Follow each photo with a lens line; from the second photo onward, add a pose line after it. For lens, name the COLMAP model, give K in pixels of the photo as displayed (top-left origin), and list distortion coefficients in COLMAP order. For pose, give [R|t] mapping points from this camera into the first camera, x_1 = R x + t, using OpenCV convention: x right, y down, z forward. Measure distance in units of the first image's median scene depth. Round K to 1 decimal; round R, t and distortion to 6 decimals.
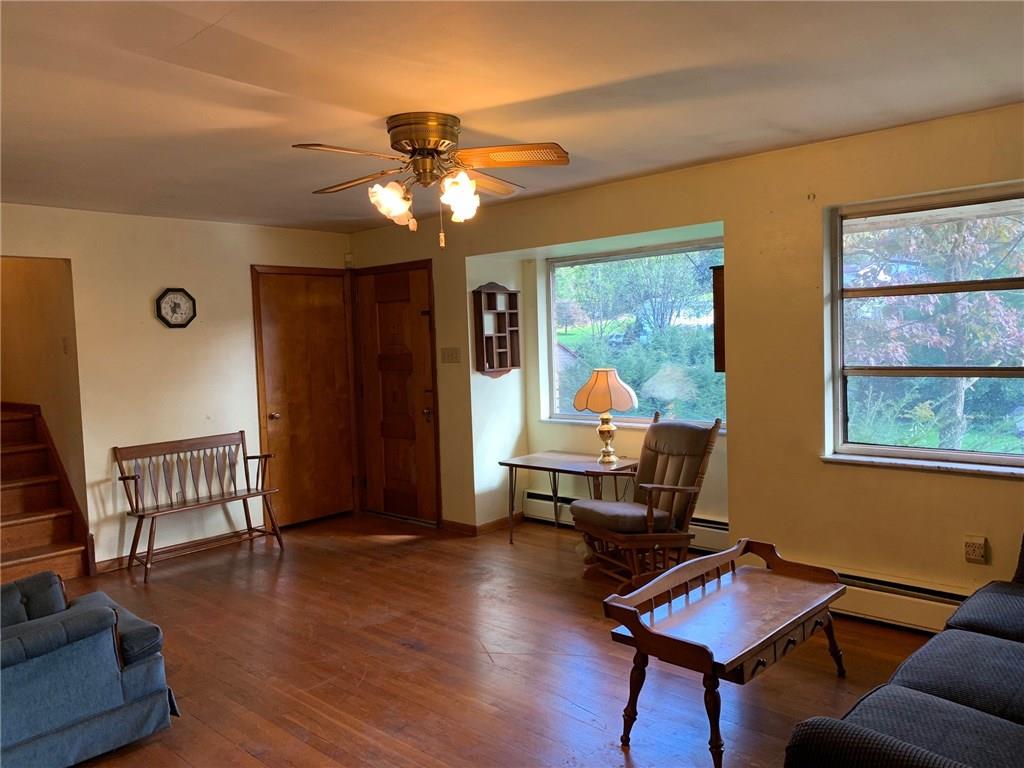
lens RADIAL K [[781.5, 0, 510.1], [0, 781.5, 379.3], [0, 0, 1]] dist [0.006628, 0.005558]
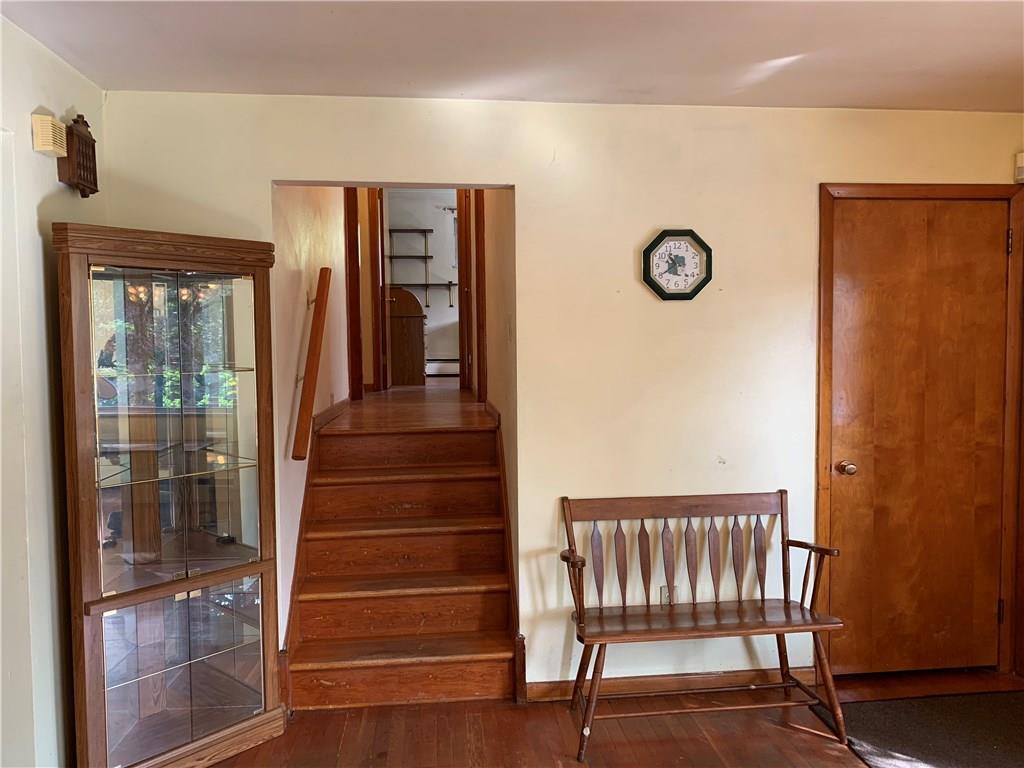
lens RADIAL K [[780.3, 0, 510.7], [0, 780.3, 378.4], [0, 0, 1]] dist [0.013231, -0.024419]
pose [[0.756843, 0.054596, -0.651313, -0.143821], [-0.055641, 0.998270, 0.019023, -0.012938], [0.651224, 0.021842, 0.758571, 0.489500]]
